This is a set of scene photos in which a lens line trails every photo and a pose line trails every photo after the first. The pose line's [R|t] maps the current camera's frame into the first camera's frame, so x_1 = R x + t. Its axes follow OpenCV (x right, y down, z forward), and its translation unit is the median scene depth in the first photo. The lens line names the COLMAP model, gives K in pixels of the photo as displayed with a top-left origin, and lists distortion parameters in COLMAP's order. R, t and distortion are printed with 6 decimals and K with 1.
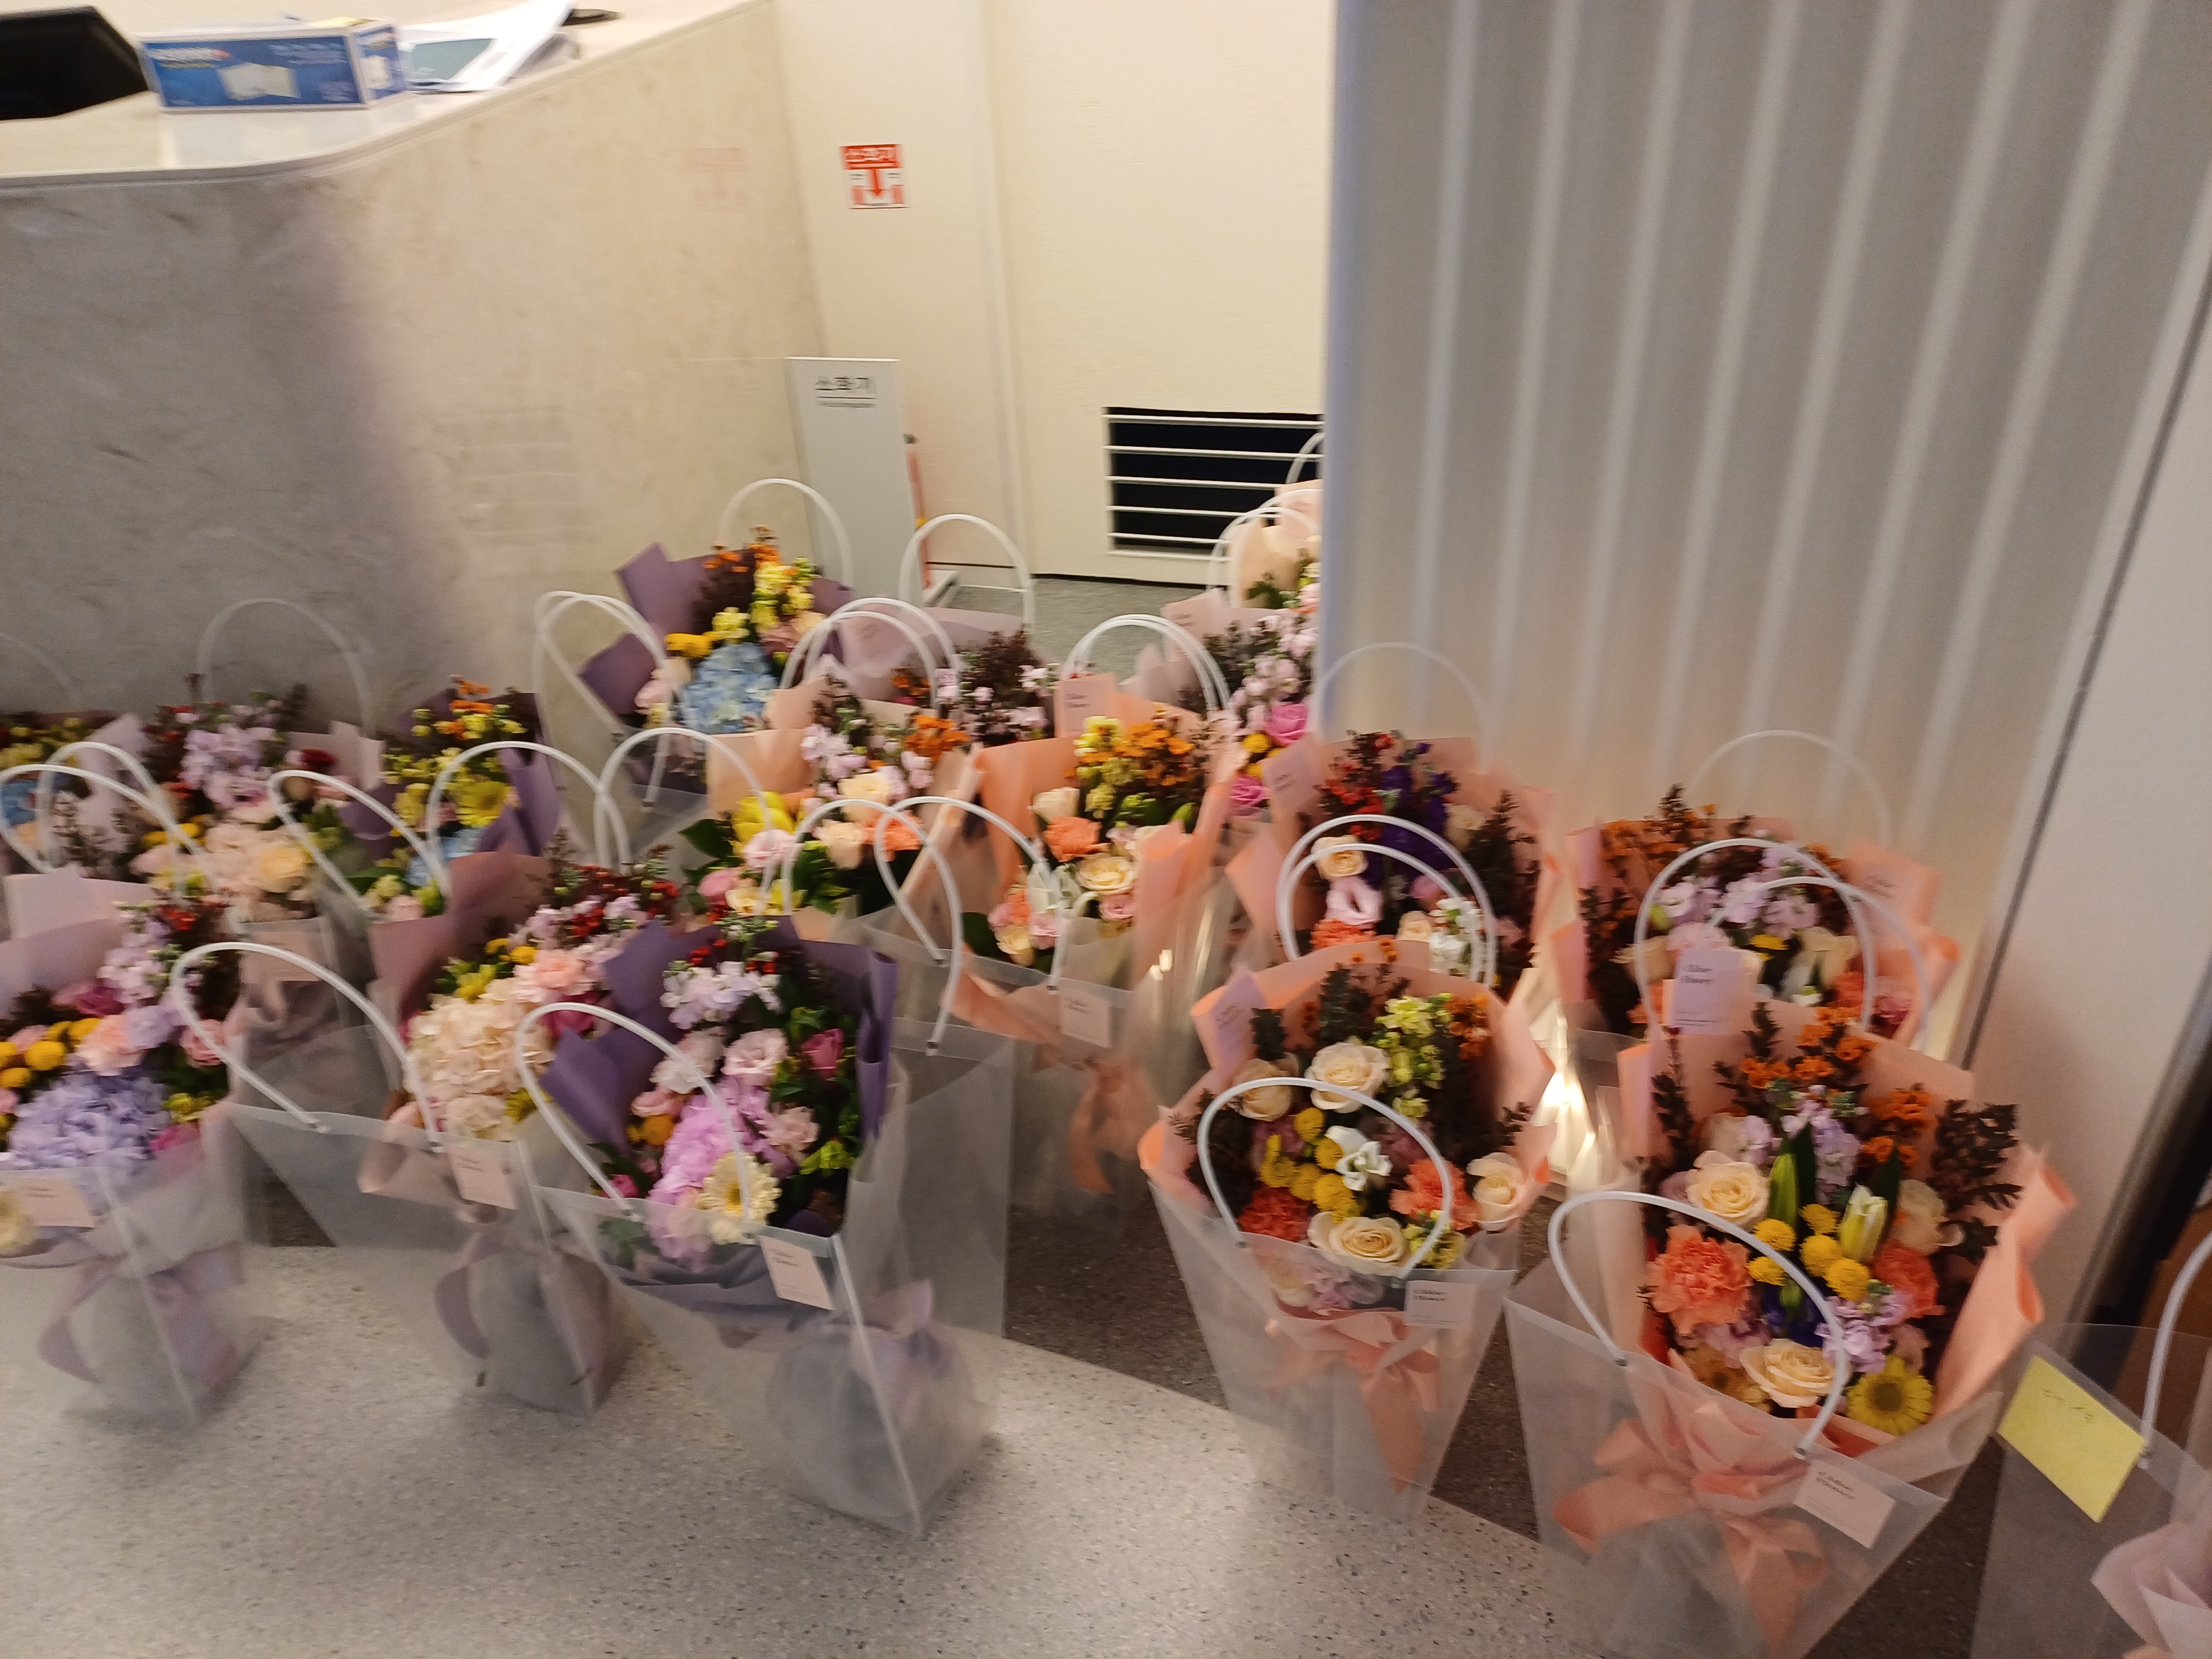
lens RADIAL K [[1597.0, 0, 1106.0], [0, 1597.0, 829.5], [0, 0, 1]] dist [0.077795, -0.077593]
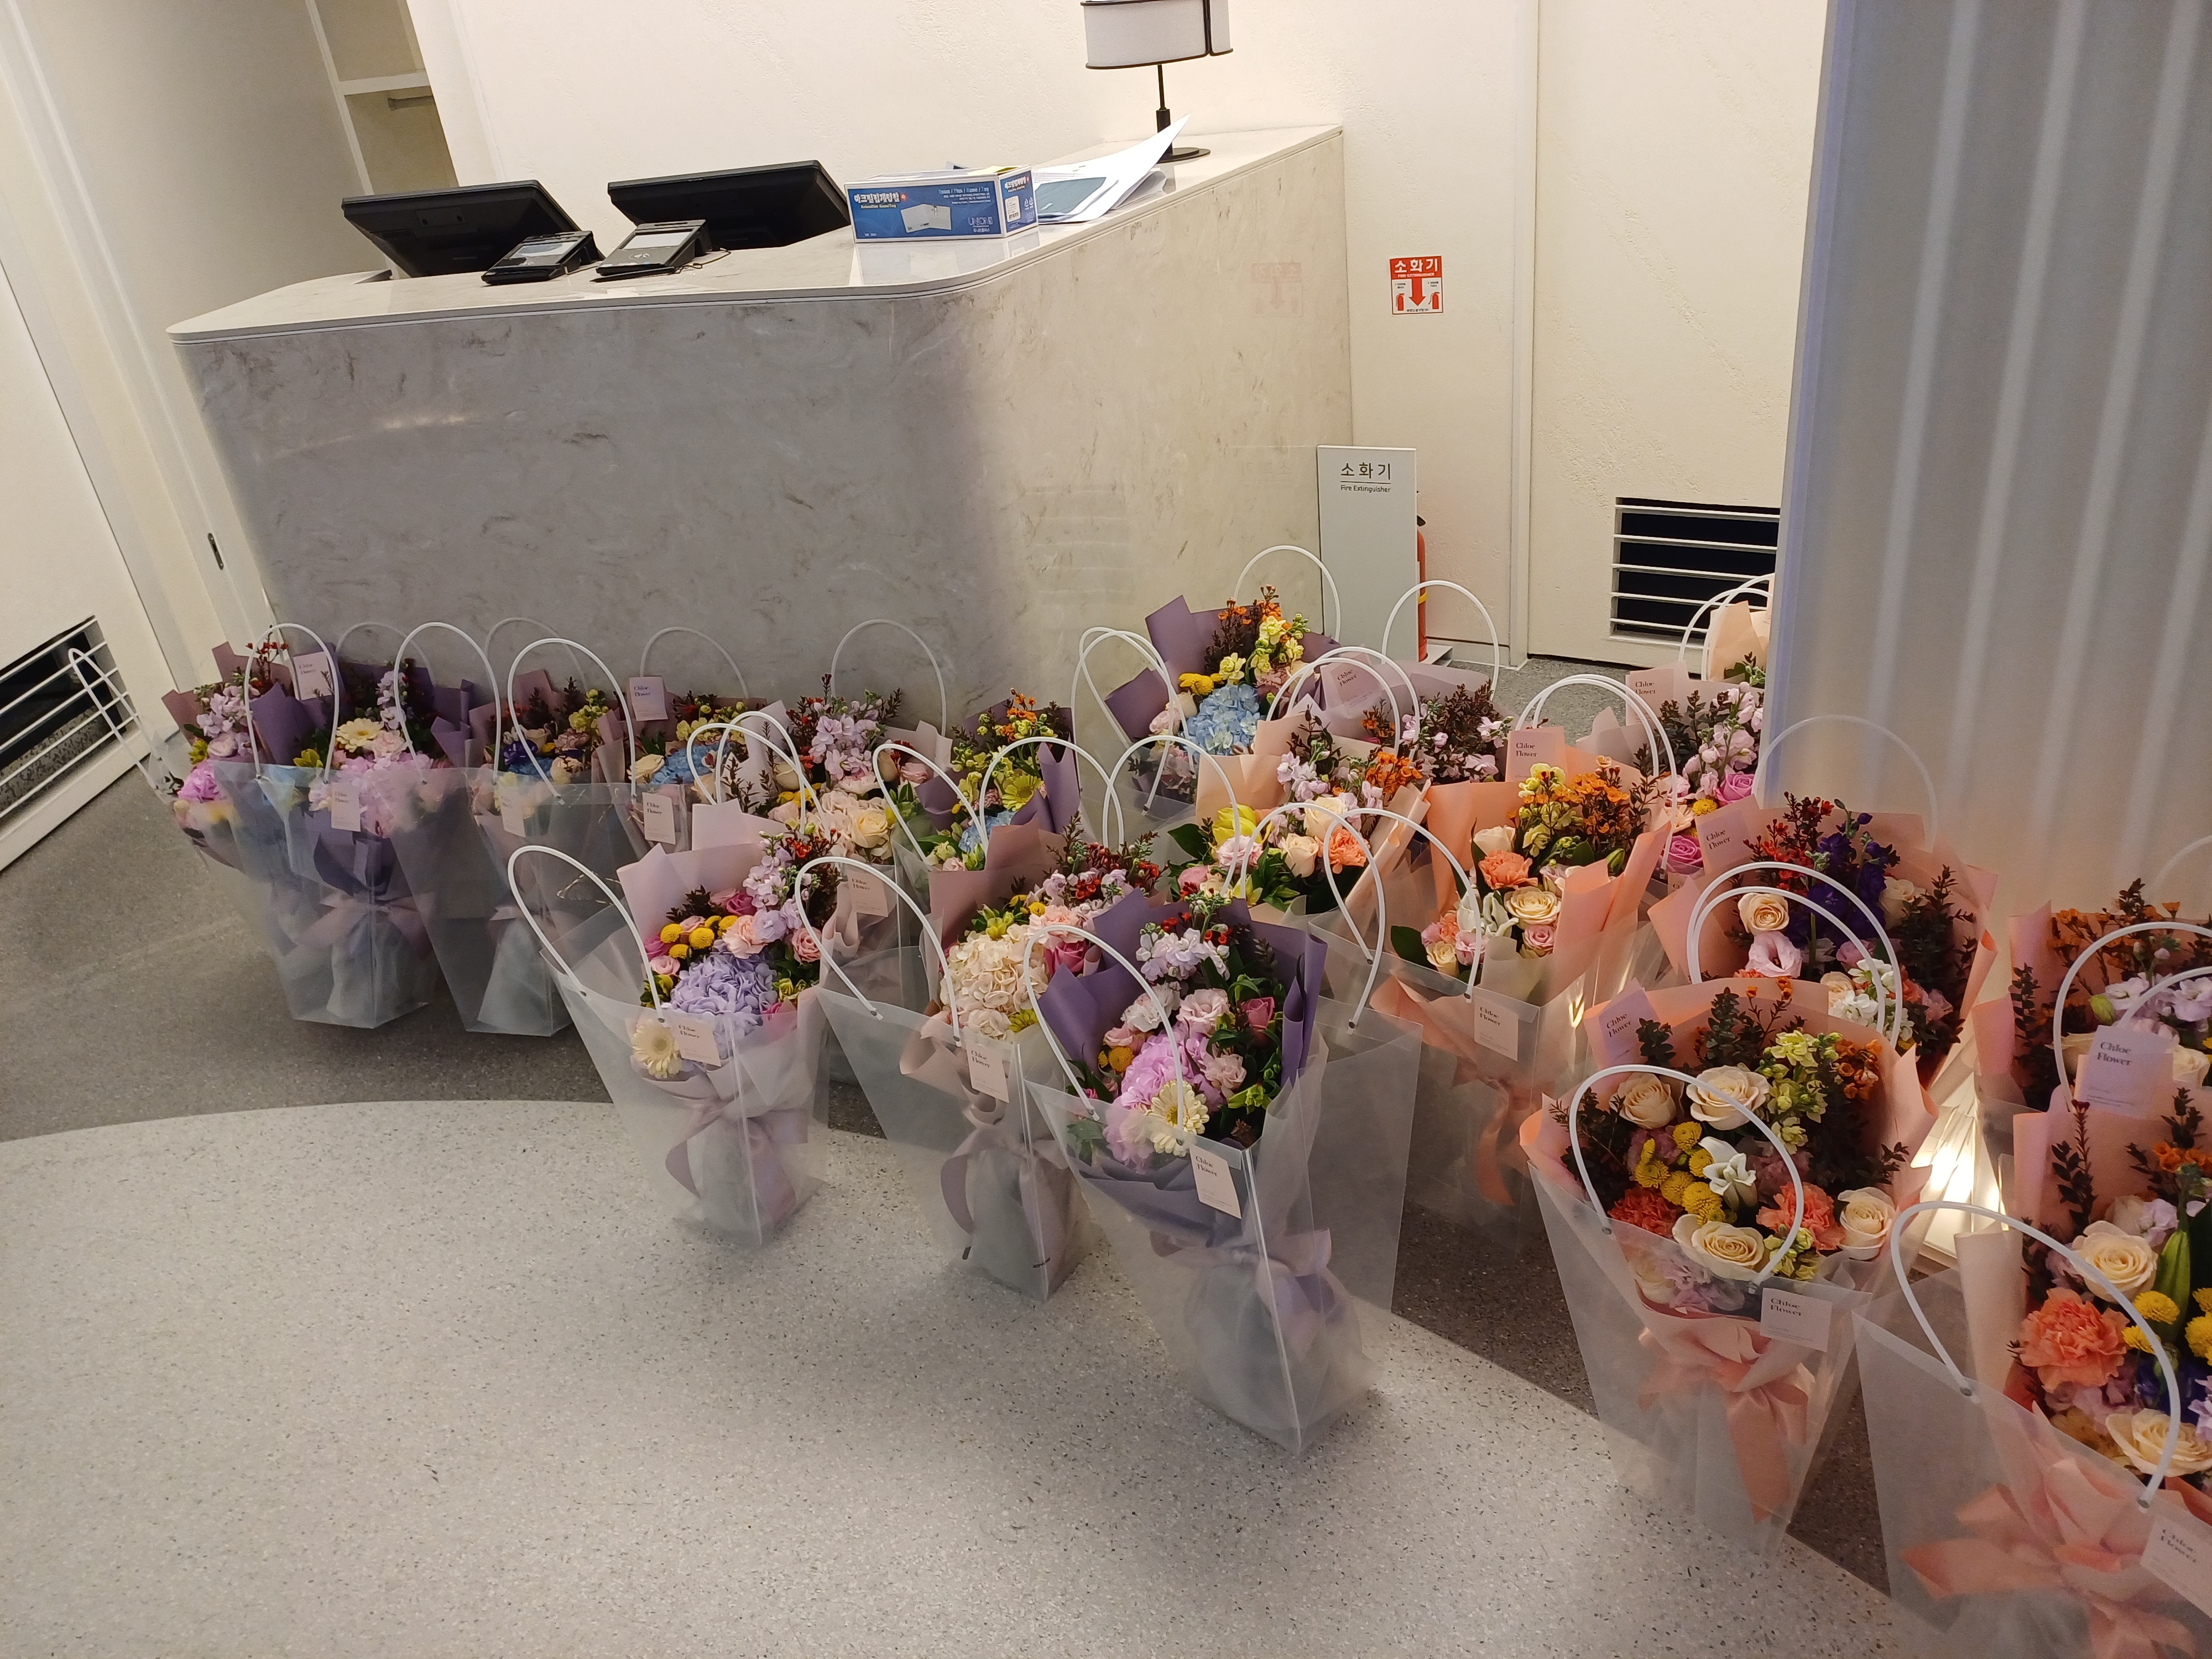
lens RADIAL K [[1568.0, 0, 1105.3], [0, 1568.0, 853.2], [0, 0, 1]] dist [0.111476, -0.129722]
pose [[0.945633, 0.103968, -0.308171, 0.056023], [-0.116215, 0.992989, -0.021604, 0.052372], [0.303764, 0.056243, 0.951086, -0.133665]]
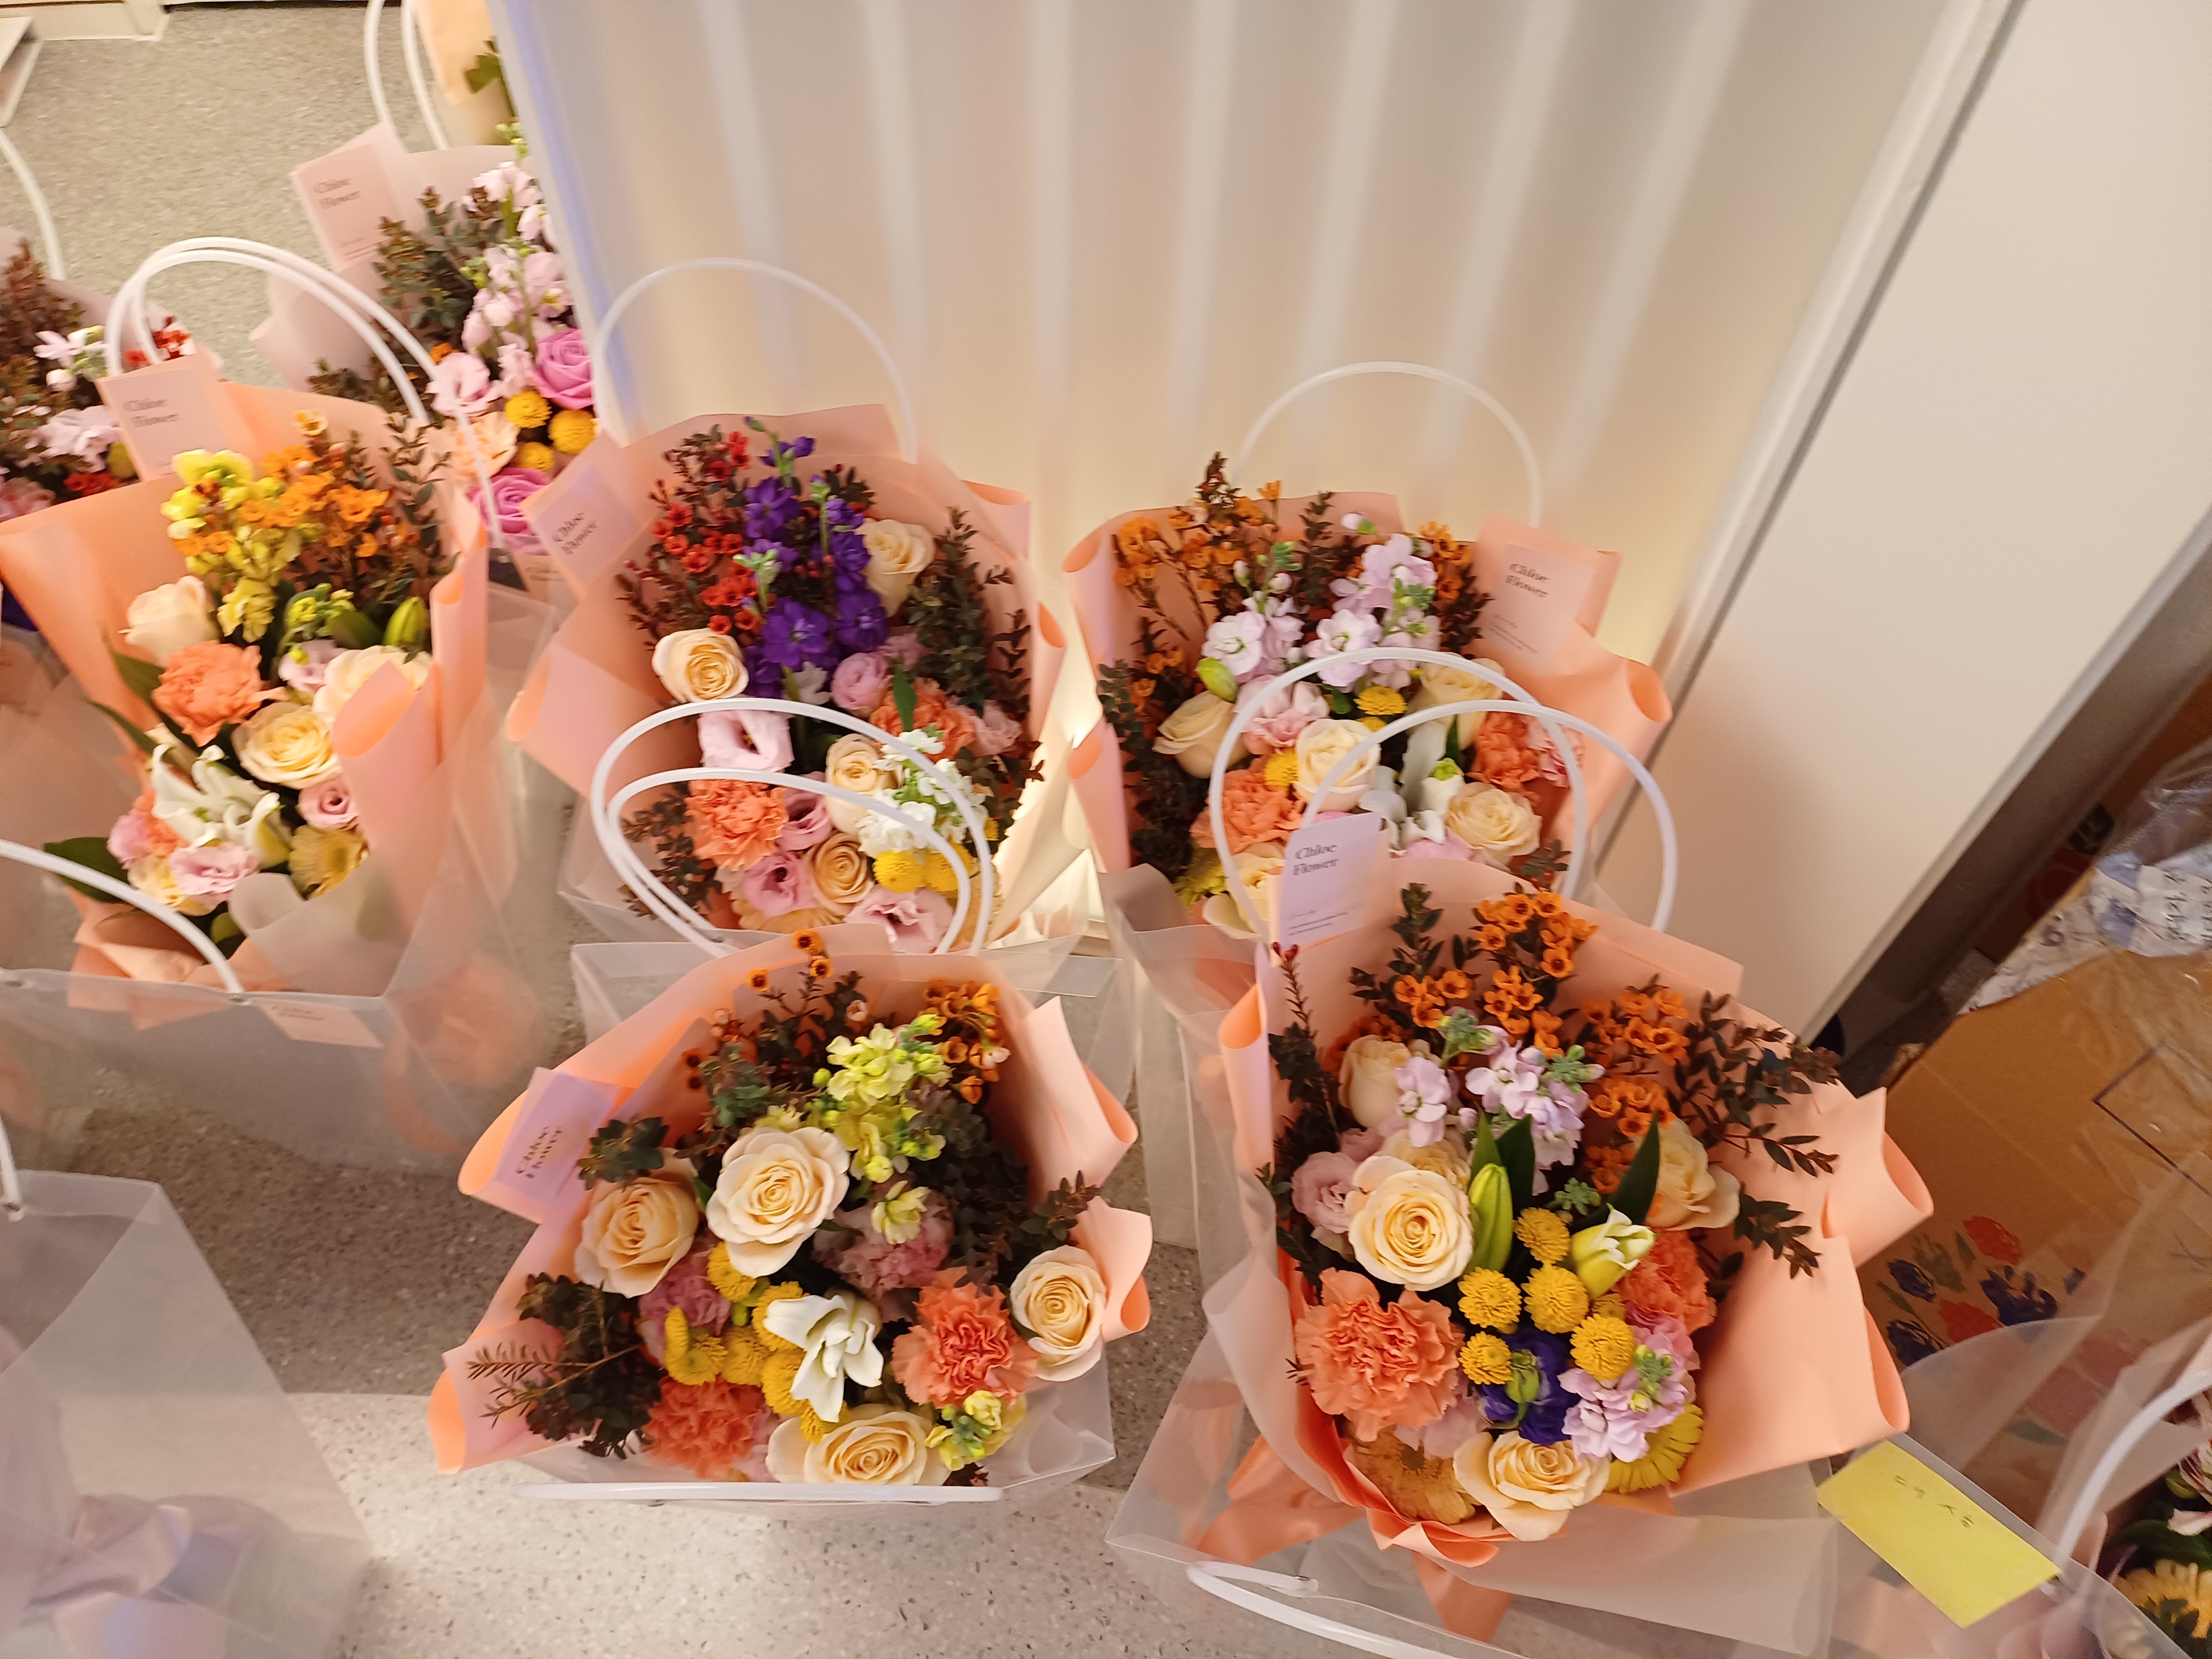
lens RADIAL K [[1625.7, 0, 1064.3], [0, 1625.7, 829.7], [0, 0, 1]] dist [0.080210, -0.077991]
pose [[0.937637, -0.242375, 0.249179, 0.109551], [0.134719, 0.914174, 0.382277, -0.140033], [-0.320448, -0.324868, 0.889817, 0.418172]]
